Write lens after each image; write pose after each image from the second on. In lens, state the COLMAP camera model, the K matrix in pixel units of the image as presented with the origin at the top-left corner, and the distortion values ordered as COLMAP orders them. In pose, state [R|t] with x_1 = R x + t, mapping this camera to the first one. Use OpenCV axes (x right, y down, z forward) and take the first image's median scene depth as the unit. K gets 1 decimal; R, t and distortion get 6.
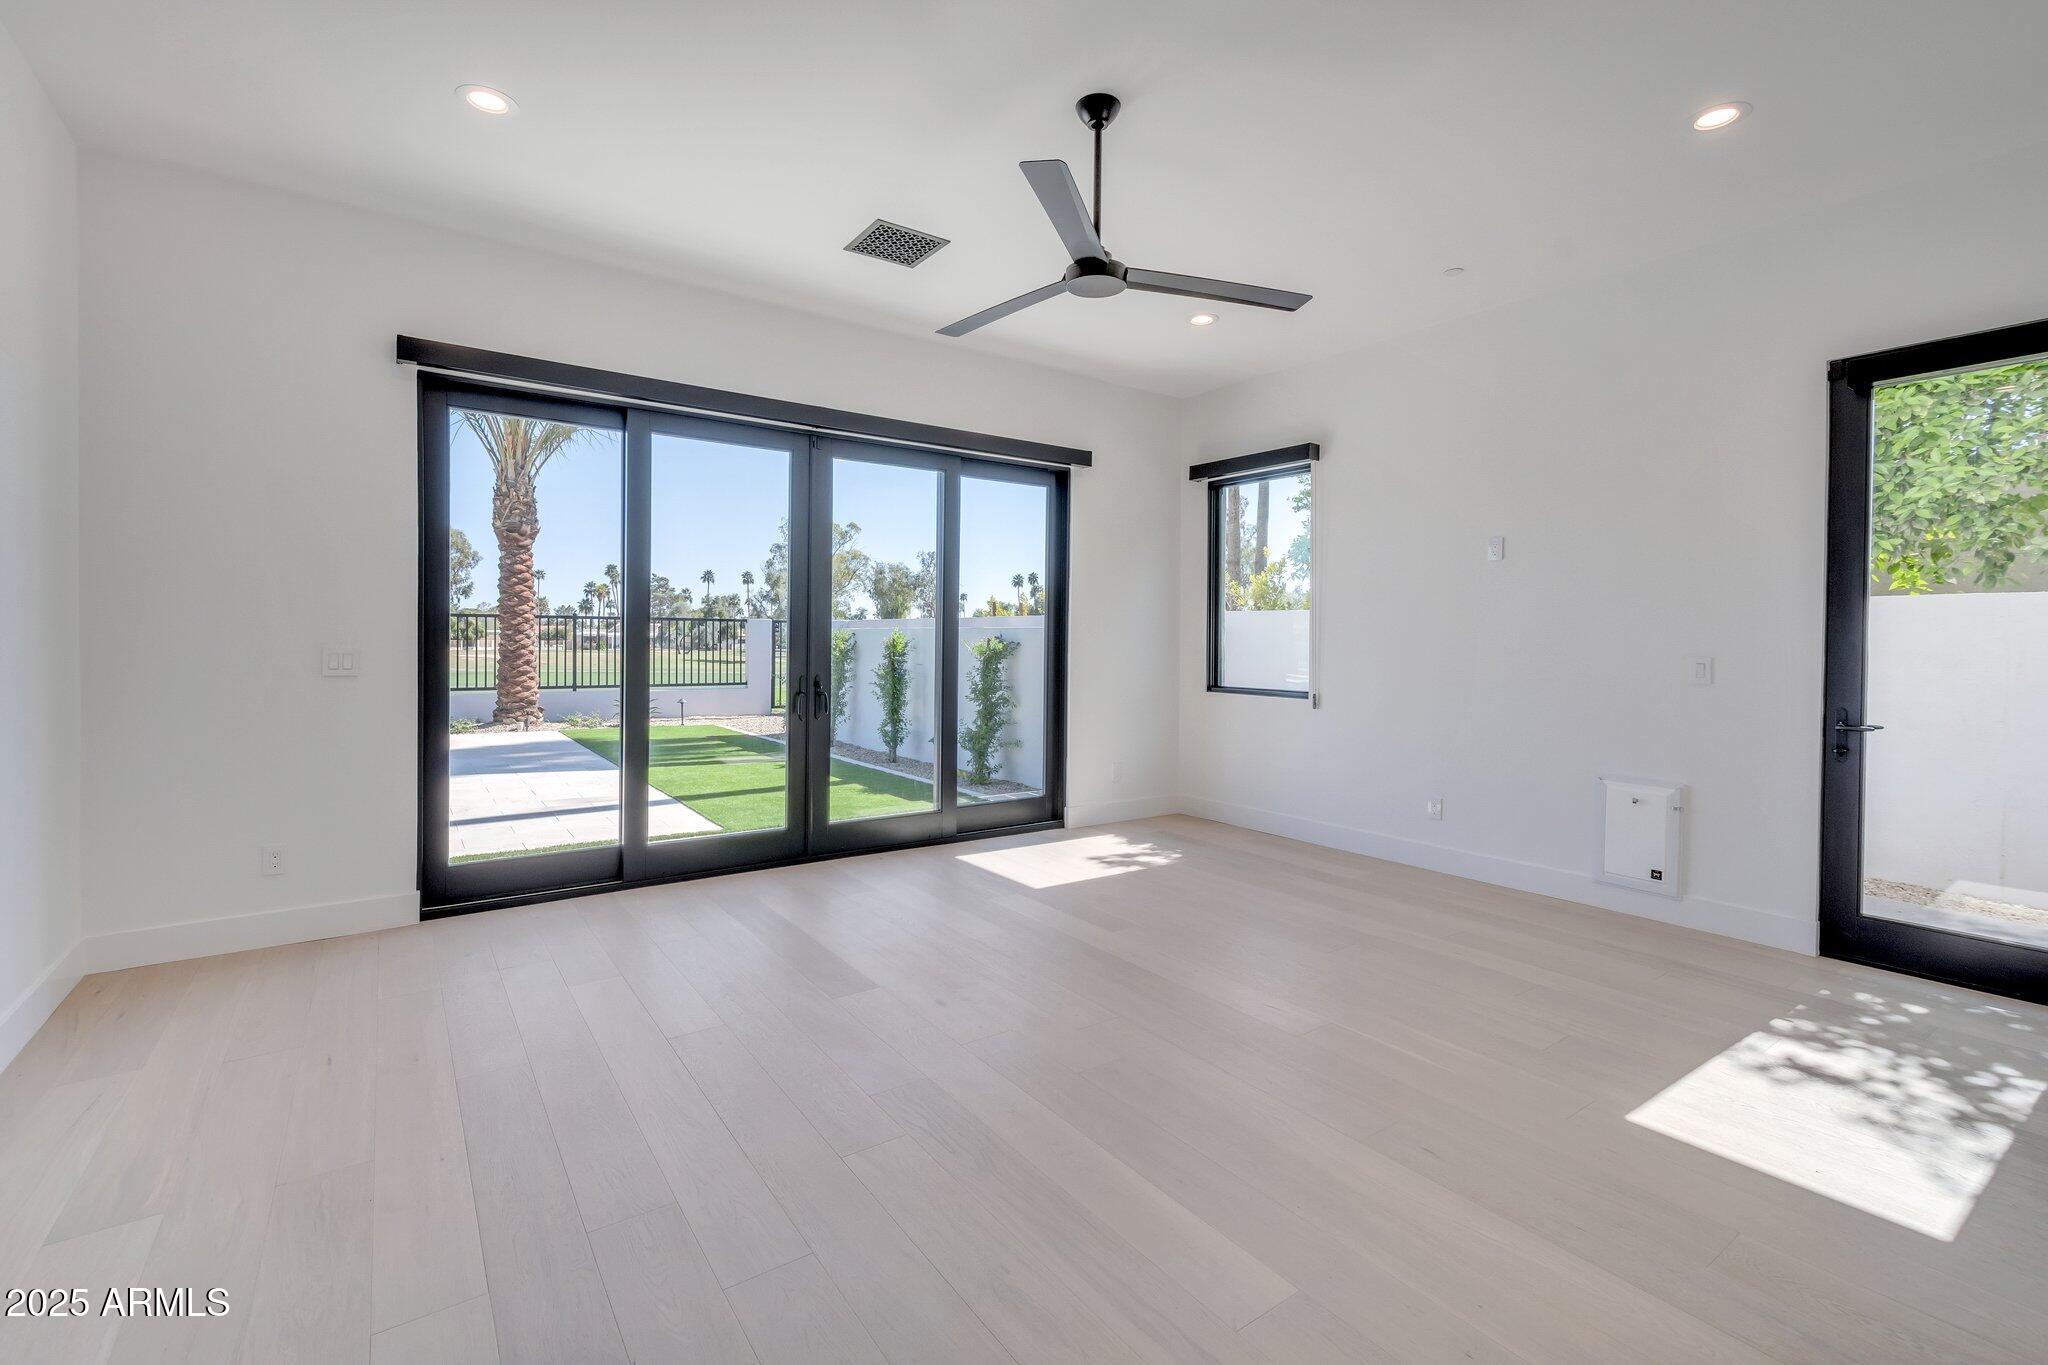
lens RADIAL K [[899.7, 0, 1030.5], [0, 899.7, 743.6], [0, 0, 1]] dist [0.005098, -0.003719]
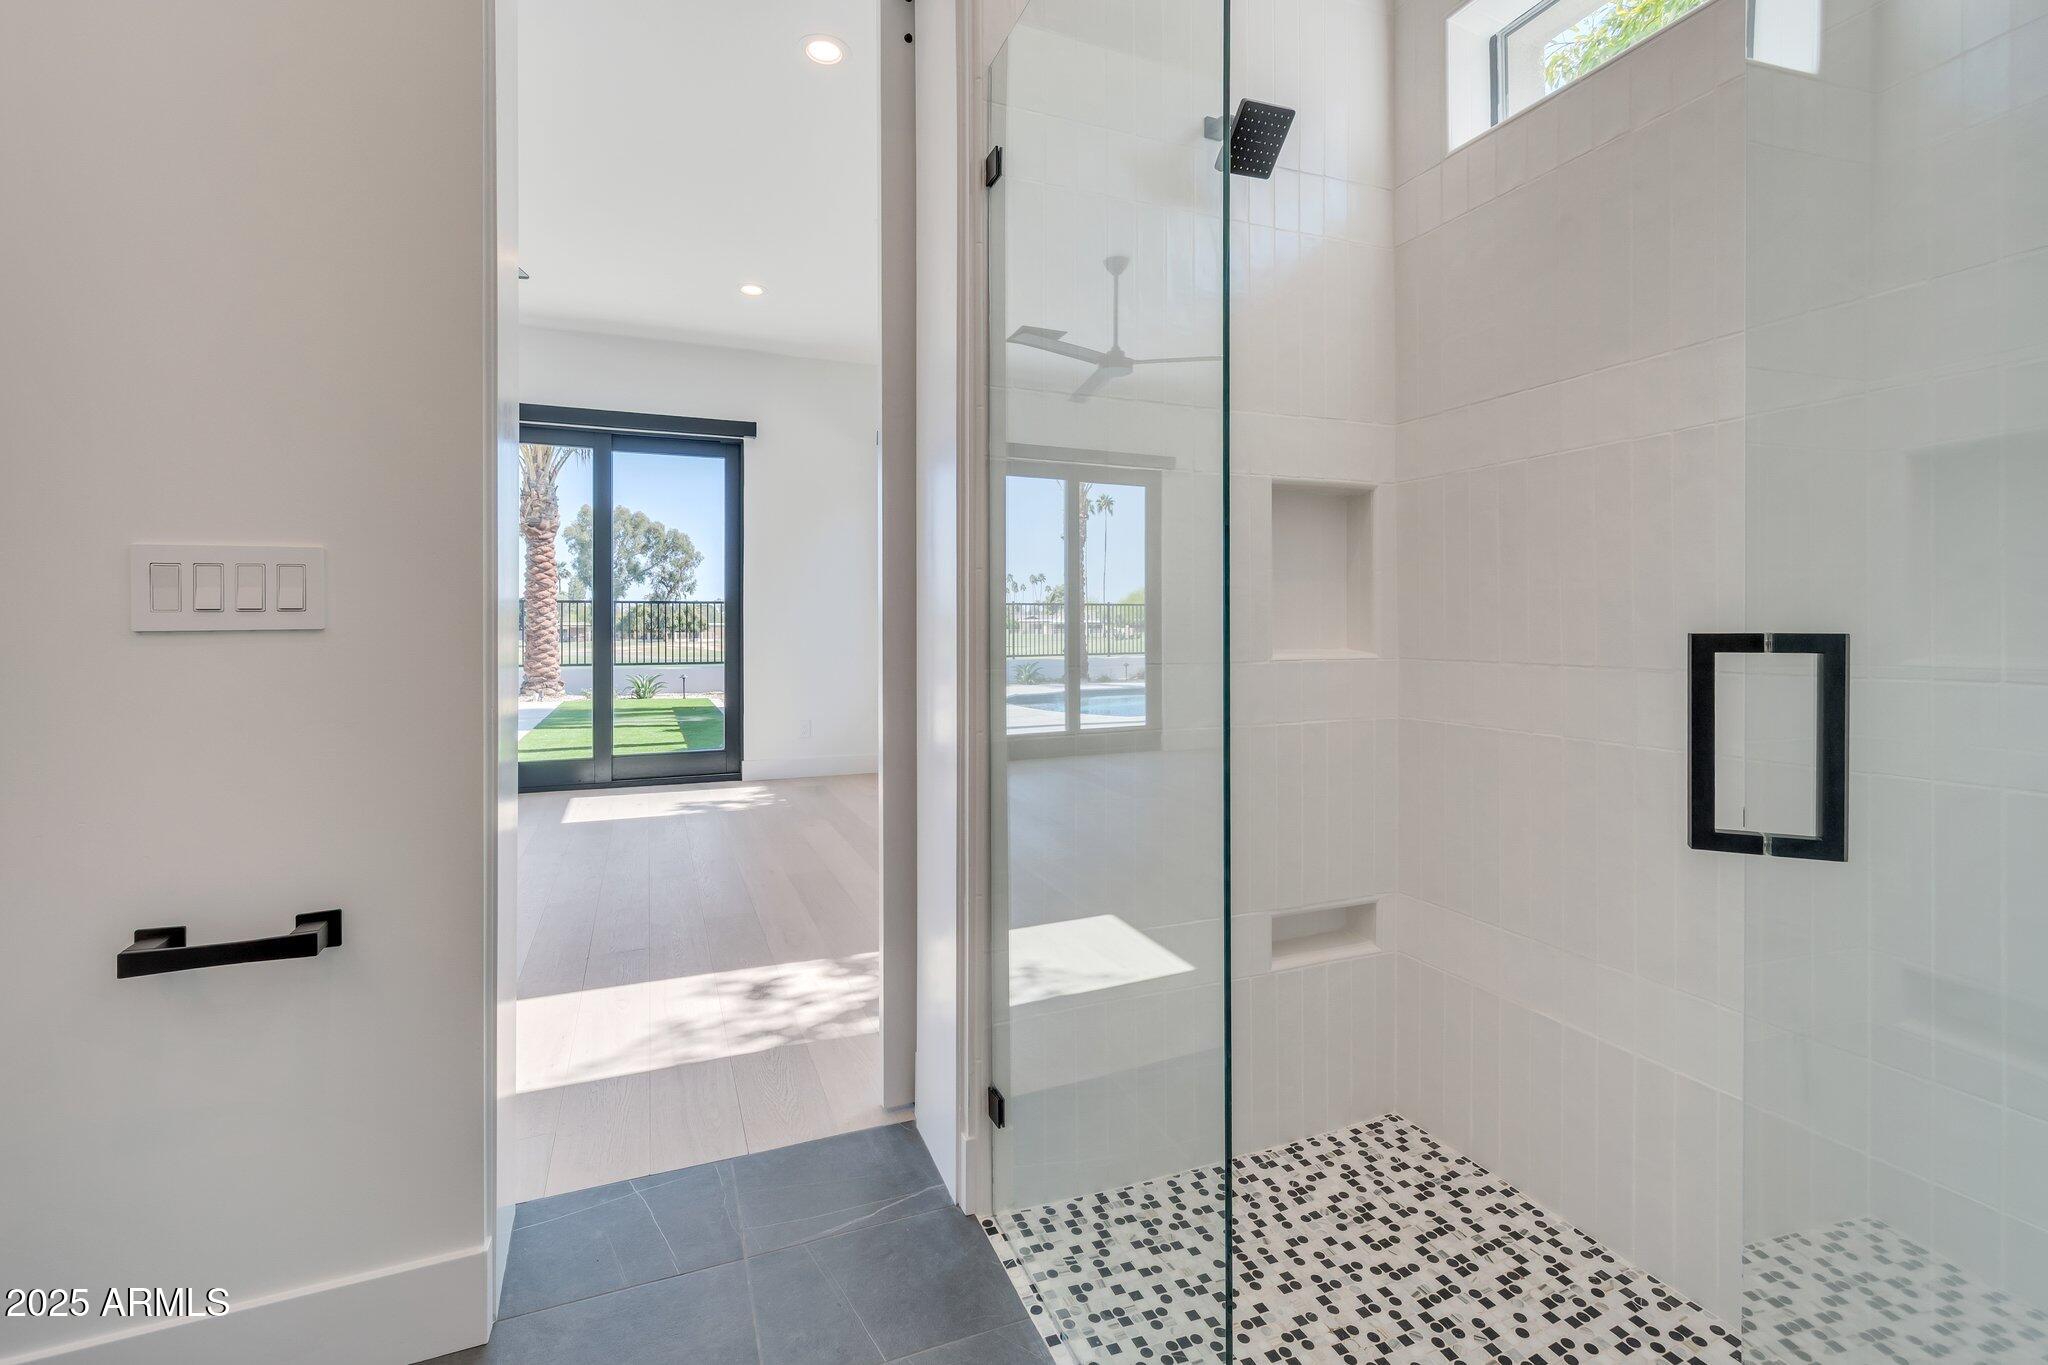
lens RADIAL K [[899.7, 0, 1058.2], [0, 899.7, 752.6], [0, 0, 1]] dist [0.005098, -0.003719]
pose [[0.978268, 0.017393, -0.206614, 0.636473], [-0.012864, 0.999647, 0.023245, 0.031429], [0.206945, -0.020082, 0.978146, 0.035887]]
